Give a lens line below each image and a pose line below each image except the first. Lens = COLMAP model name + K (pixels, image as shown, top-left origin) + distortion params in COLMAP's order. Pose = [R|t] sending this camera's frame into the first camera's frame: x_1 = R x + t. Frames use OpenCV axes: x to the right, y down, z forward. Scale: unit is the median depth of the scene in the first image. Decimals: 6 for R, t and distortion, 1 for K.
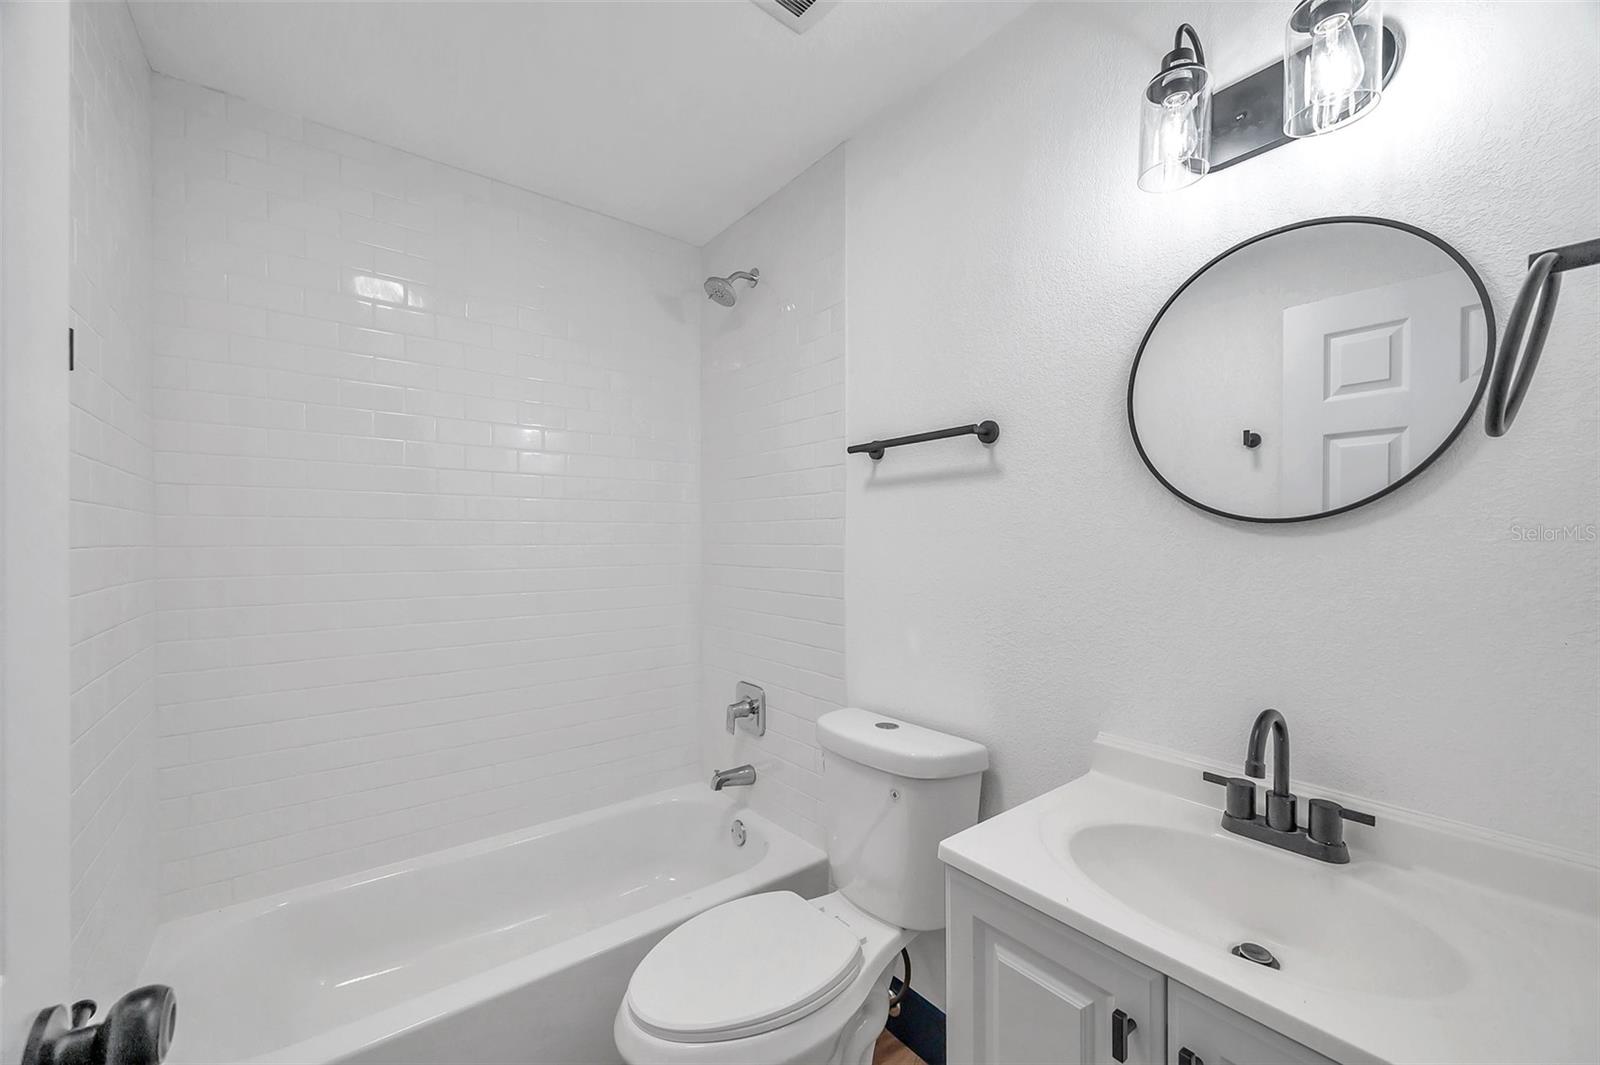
lens RADIAL K [[630.0, 0, 803.3], [0, 630.0, 542.1], [0, 0, 1]] dist [-0.001874, 0.000404]
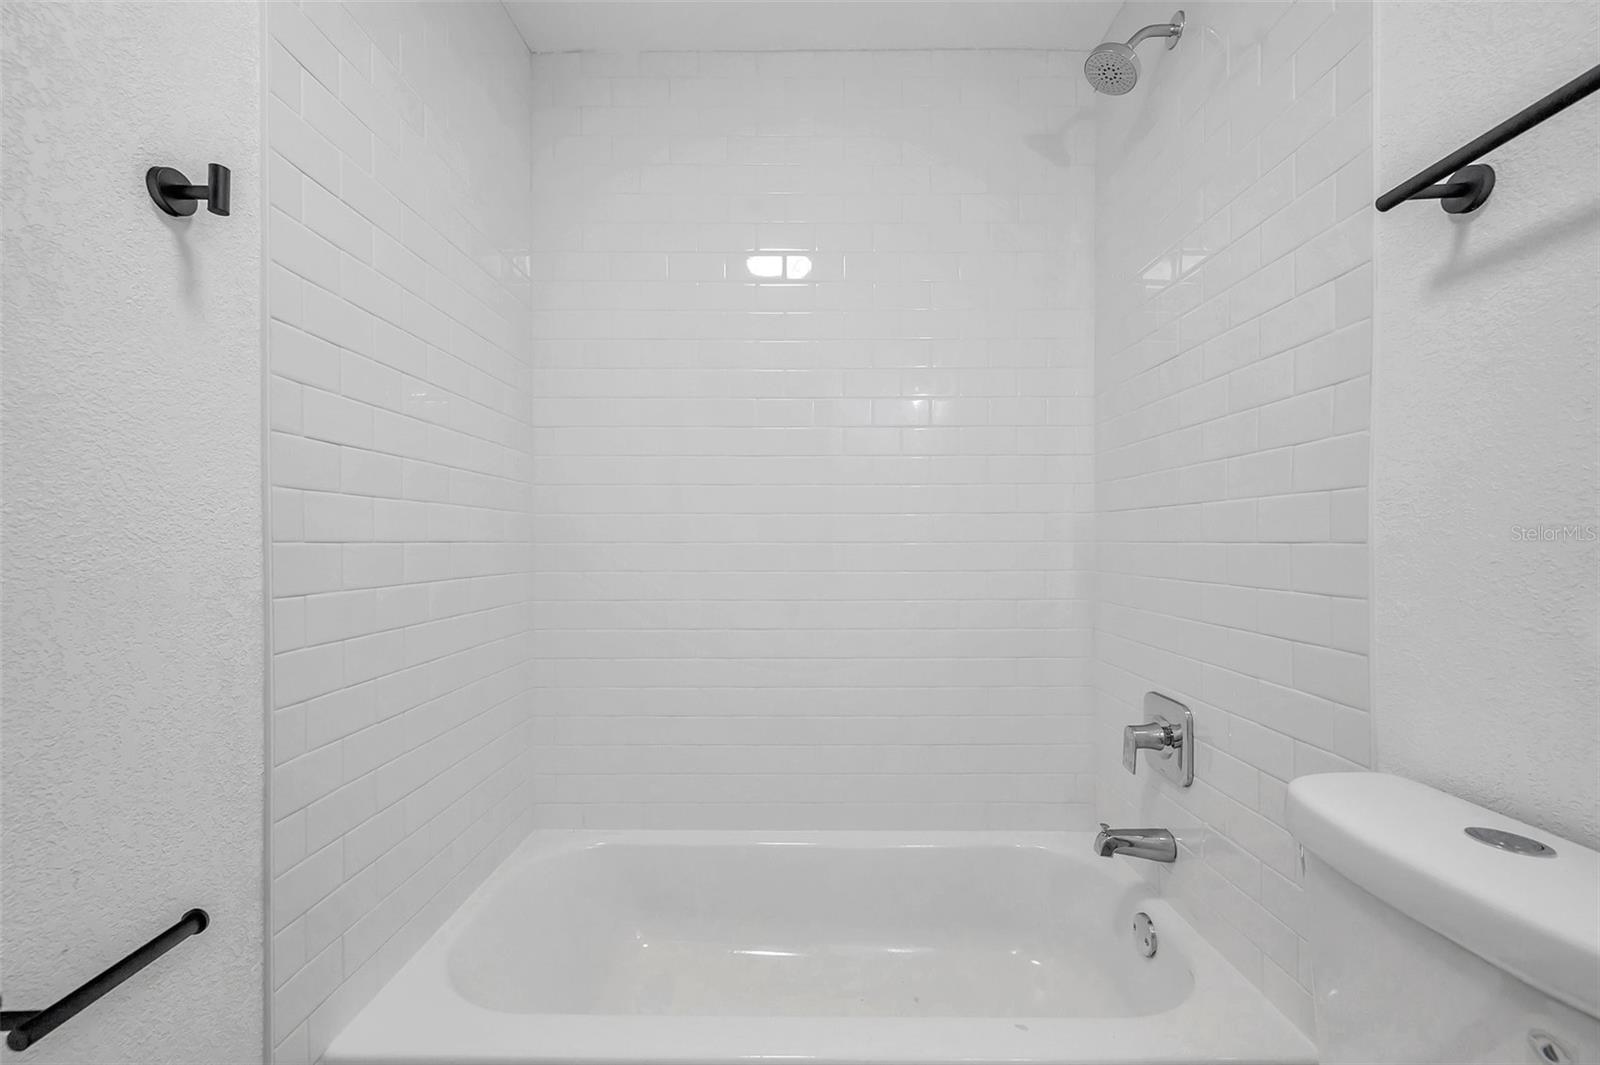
lens RADIAL K [[647.4, 0, 801.6], [0, 647.4, 543.0], [0, 0, 1]] dist [0.002133, 0.000020]
pose [[0.783436, 0.002126, -0.621469, 0.028503], [-0.001299, 0.999998, 0.001783, 0.076280], [0.621472, -0.000589, 0.783436, 0.292890]]
